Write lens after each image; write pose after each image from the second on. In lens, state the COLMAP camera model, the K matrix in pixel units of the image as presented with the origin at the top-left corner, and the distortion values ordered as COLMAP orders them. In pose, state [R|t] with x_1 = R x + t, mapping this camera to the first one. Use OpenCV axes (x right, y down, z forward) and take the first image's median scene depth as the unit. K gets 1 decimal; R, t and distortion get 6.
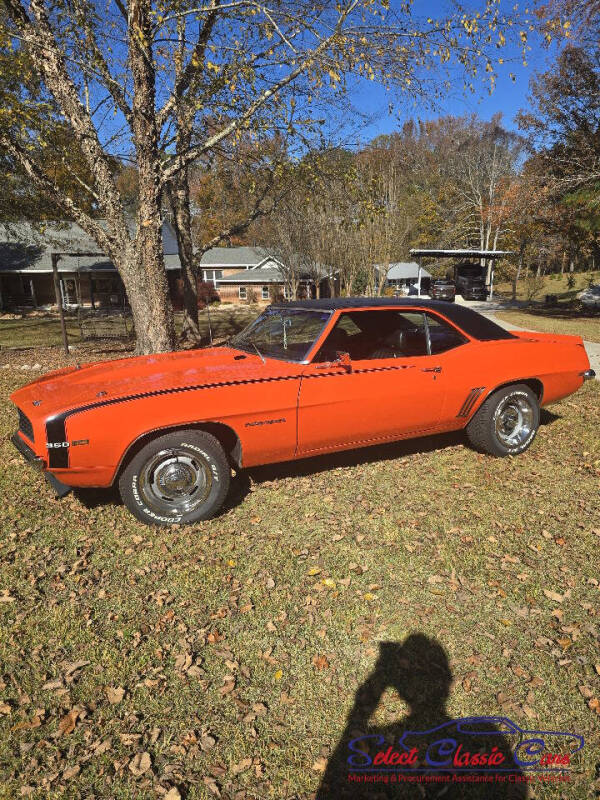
lens RADIAL K [[539.5, 0, 298.5], [0, 539.5, 400.4], [0, 0, 1]] dist [0.067229, -0.053719]
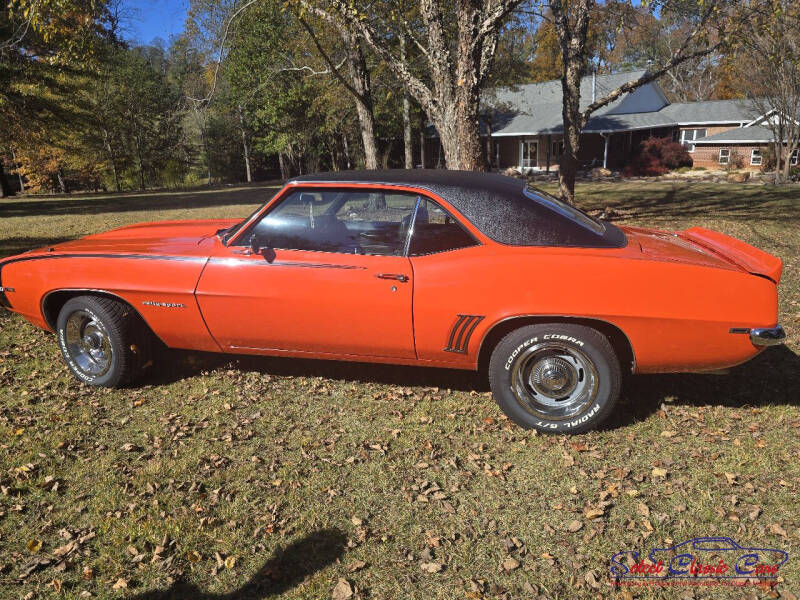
lens RADIAL K [[539.5, 0, 399.2], [0, 539.5, 307.6], [0, 0, 1]] dist [0.067229, -0.053719]
pose [[0.766166, 0.188147, -0.614484, 0.192257], [-0.140429, 0.982091, 0.125610, -0.029607], [0.627112, -0.009947, 0.778865, 0.126256]]
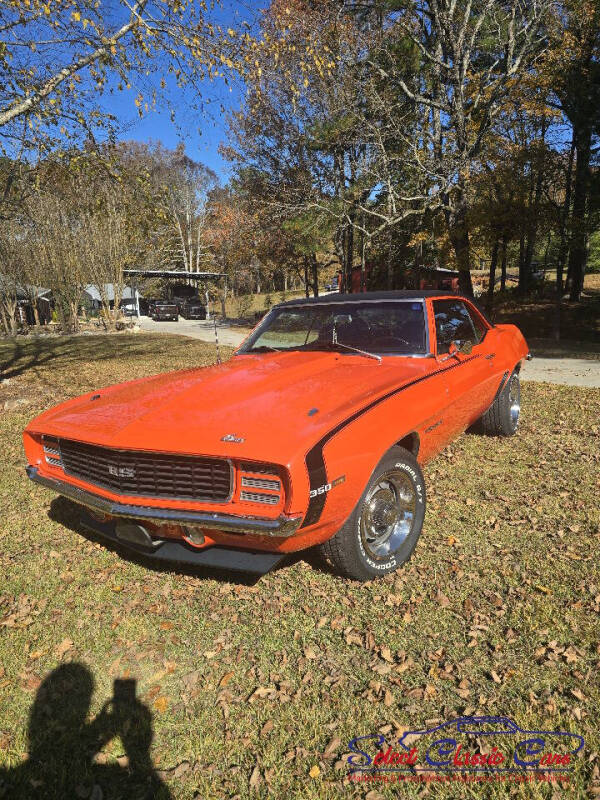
lens RADIAL K [[542.8, 0, 303.2], [0, 542.8, 399.0], [0, 0, 1]] dist [0.041041, -0.035256]
pose [[0.851369, -0.113228, 0.512202, -0.159971], [0.135080, 0.990819, -0.005495, -0.005887], [-0.506878, 0.073867, 0.858847, 0.086510]]
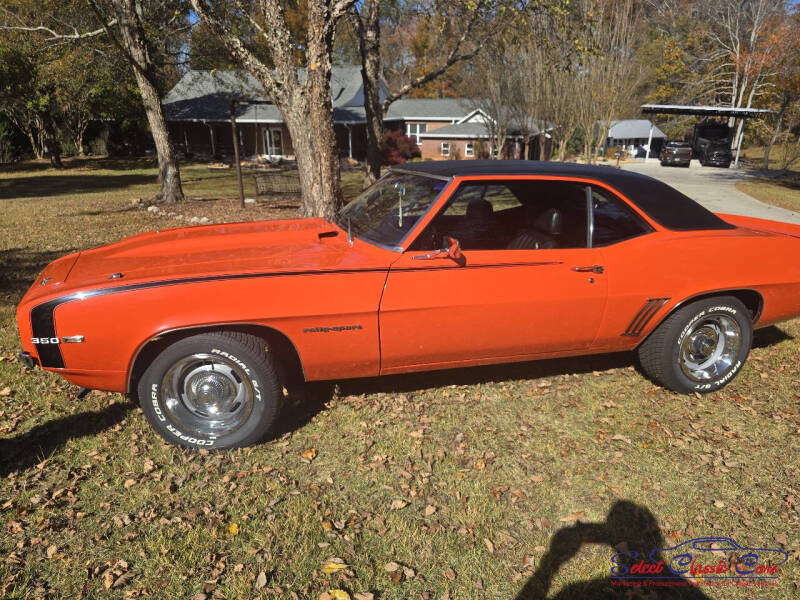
lens RADIAL K [[542.8, 0, 390.5], [0, 542.8, 319.2], [0, 0, 1]] dist [0.041041, -0.035256]
pose [[0.976692, 0.094328, -0.192808, 0.037985], [-0.073310, 0.990842, 0.113394, -0.014918], [0.201738, -0.096617, 0.974662, 0.068811]]
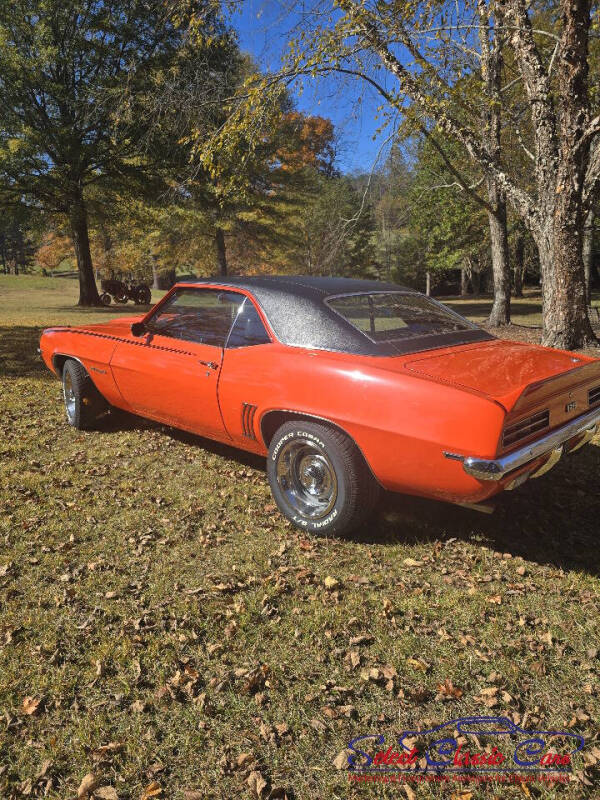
lens RADIAL K [[539.5, 0, 298.5], [0, 539.5, 400.4], [0, 0, 1]] dist [0.067229, -0.053719]
pose [[0.337272, 0.242595, -0.909613, 0.290172], [-0.212200, 0.960951, 0.177606, -0.048809], [0.917180, 0.133118, 0.375581, 0.228791]]
